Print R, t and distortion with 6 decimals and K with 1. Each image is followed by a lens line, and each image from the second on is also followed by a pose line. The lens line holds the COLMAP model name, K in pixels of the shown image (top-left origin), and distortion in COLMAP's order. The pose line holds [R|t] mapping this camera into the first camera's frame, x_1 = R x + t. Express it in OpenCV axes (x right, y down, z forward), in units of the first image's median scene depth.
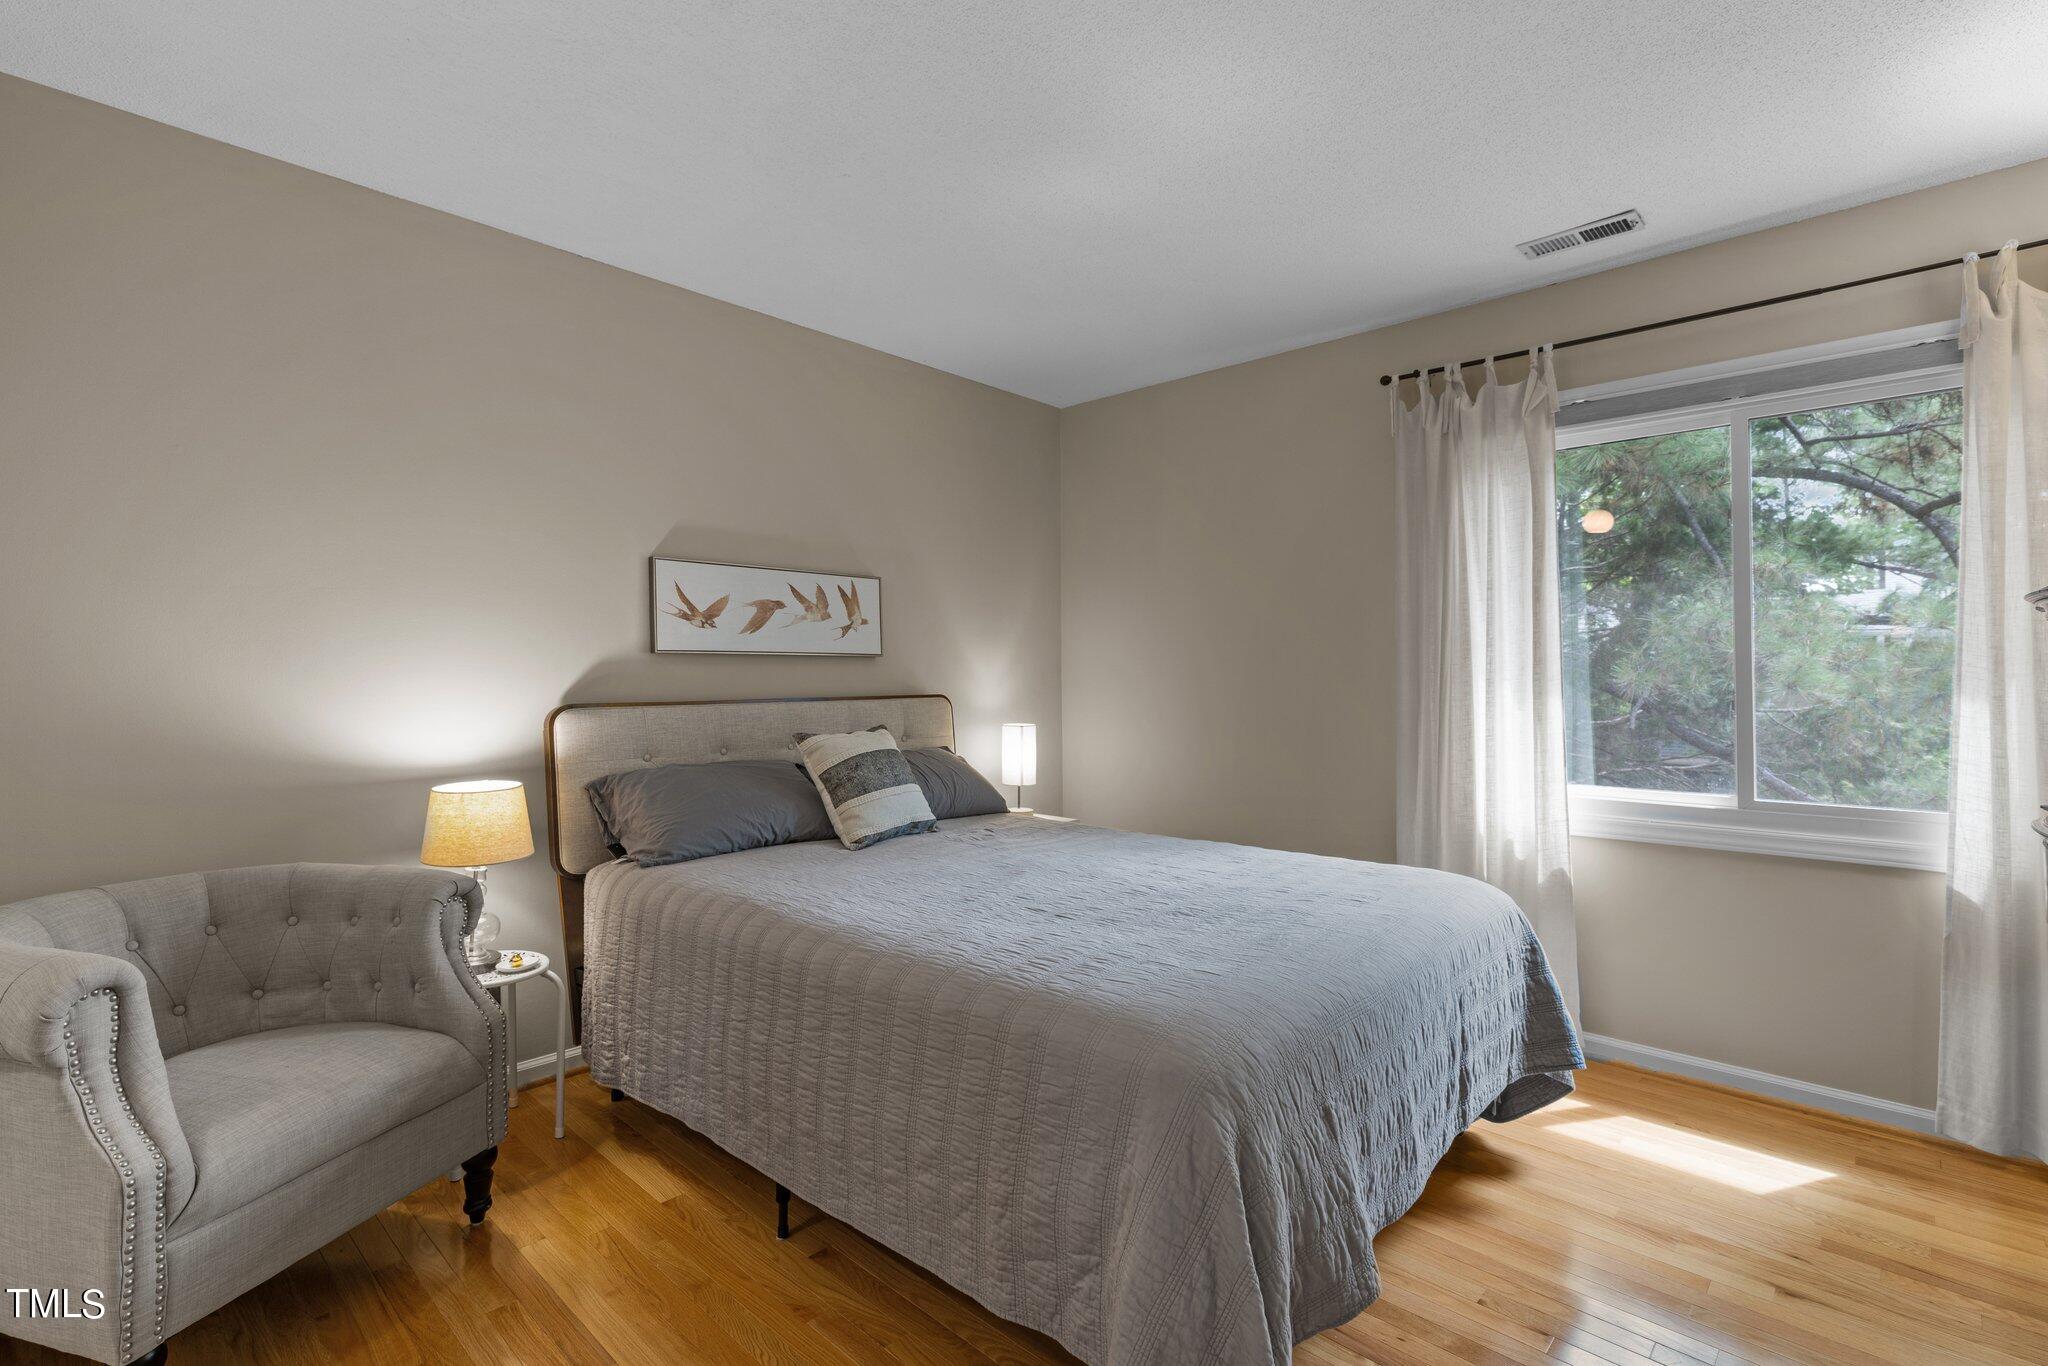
lens RADIAL K [[869.1, 0, 1016.7], [0, 869.1, 662.5], [0, 0, 1]] dist [-0.000122, 0.000084]
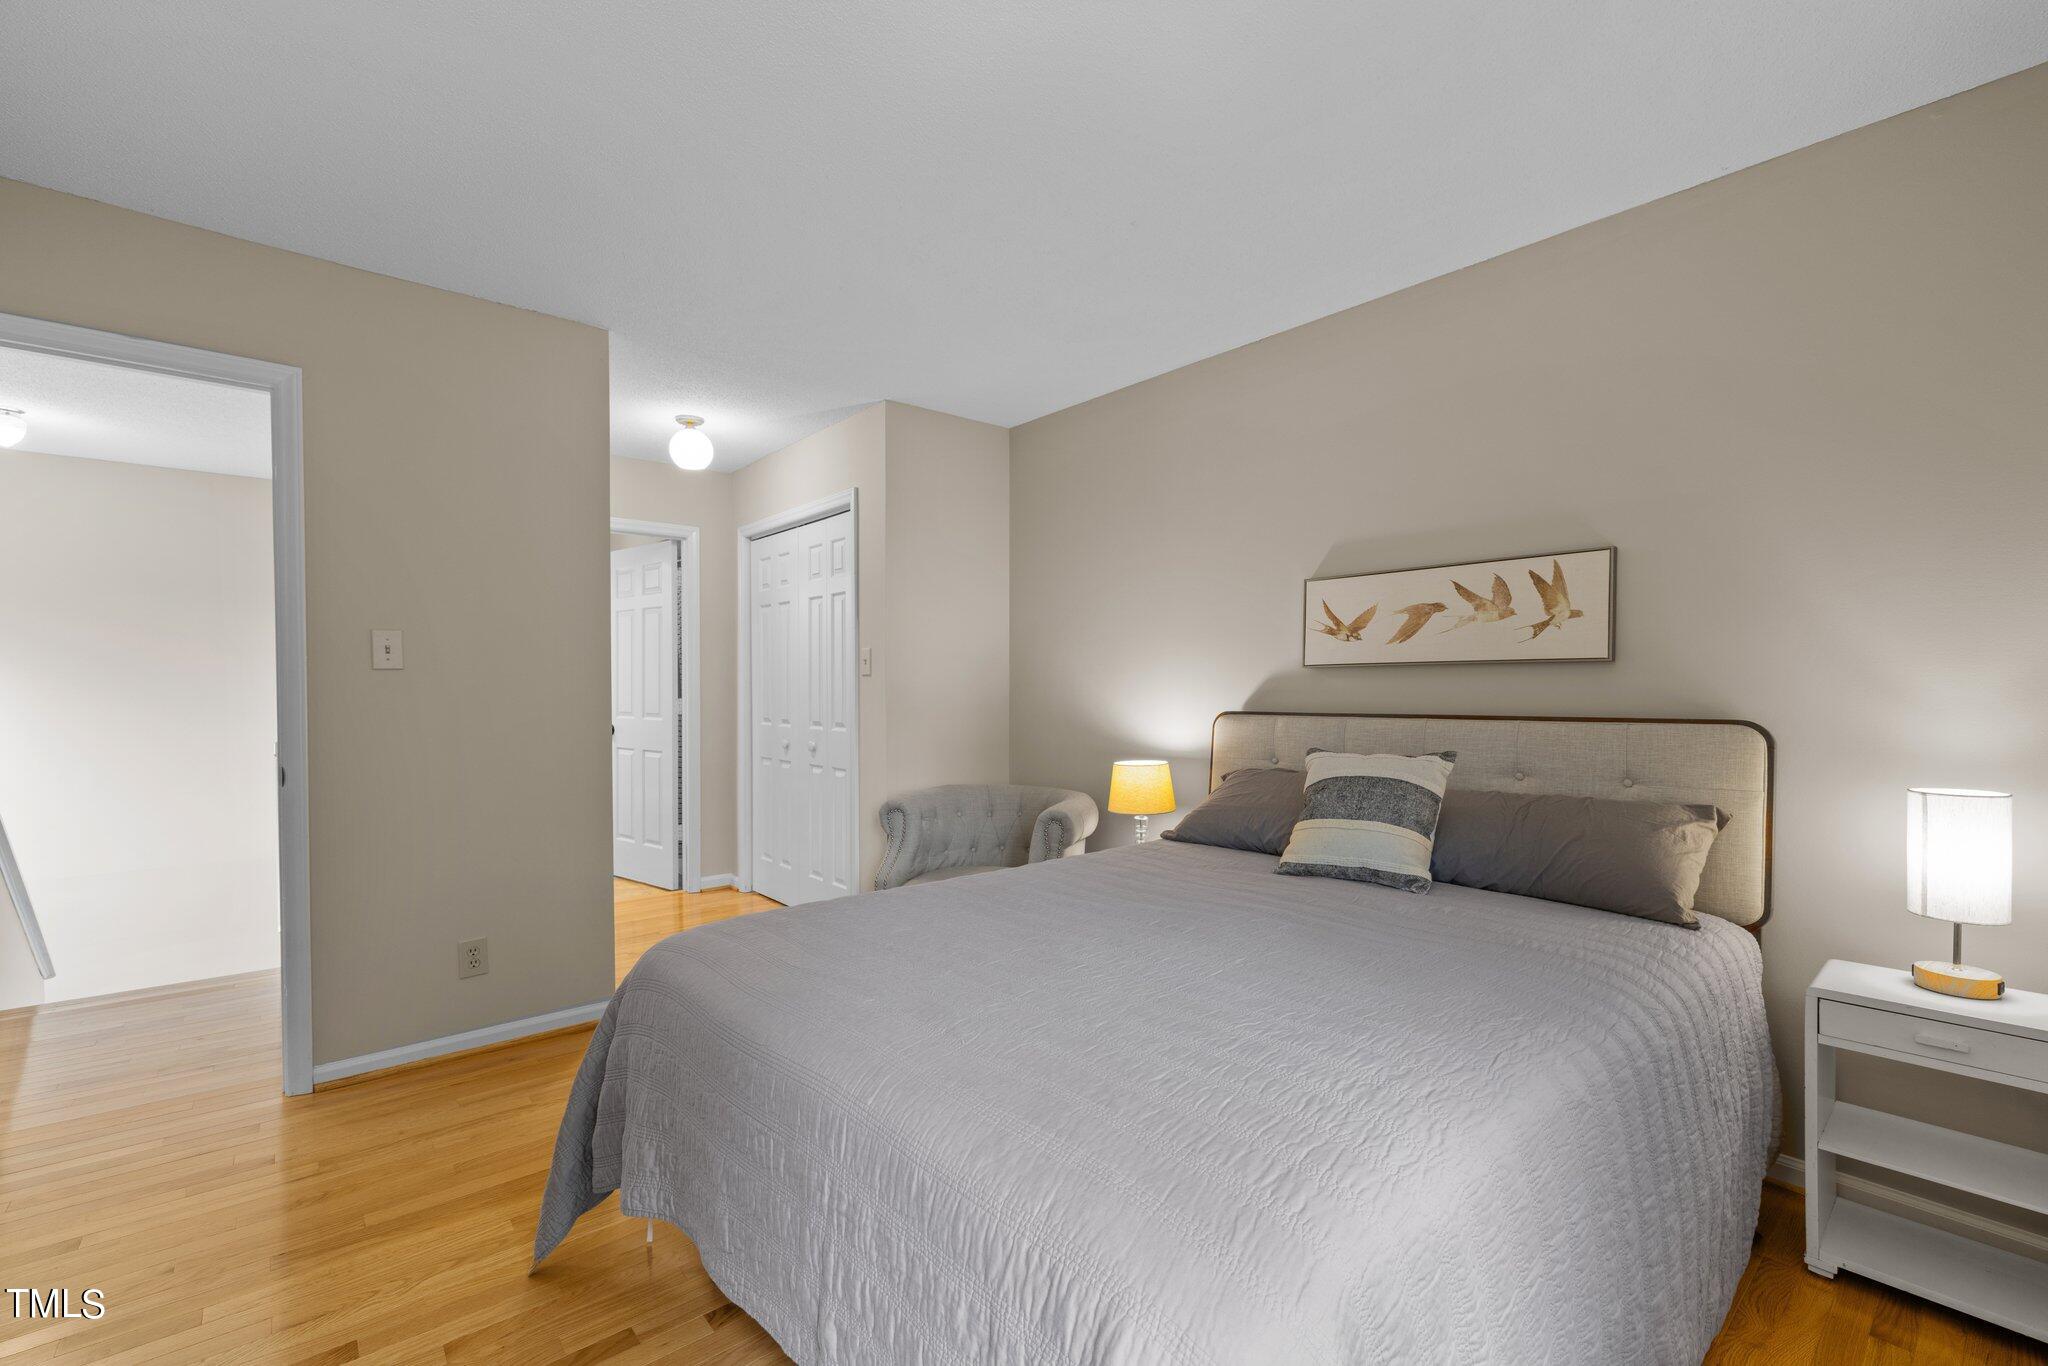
lens RADIAL K [[869.1, 0, 1016.7], [0, 869.1, 662.5], [0, 0, 1]] dist [-0.000122, 0.000084]
pose [[-0.079007, -0.029306, -0.996443, 0.630104], [0.015757, 0.999406, -0.030643, 0.009292], [0.996750, -0.018122, -0.078498, 0.643430]]
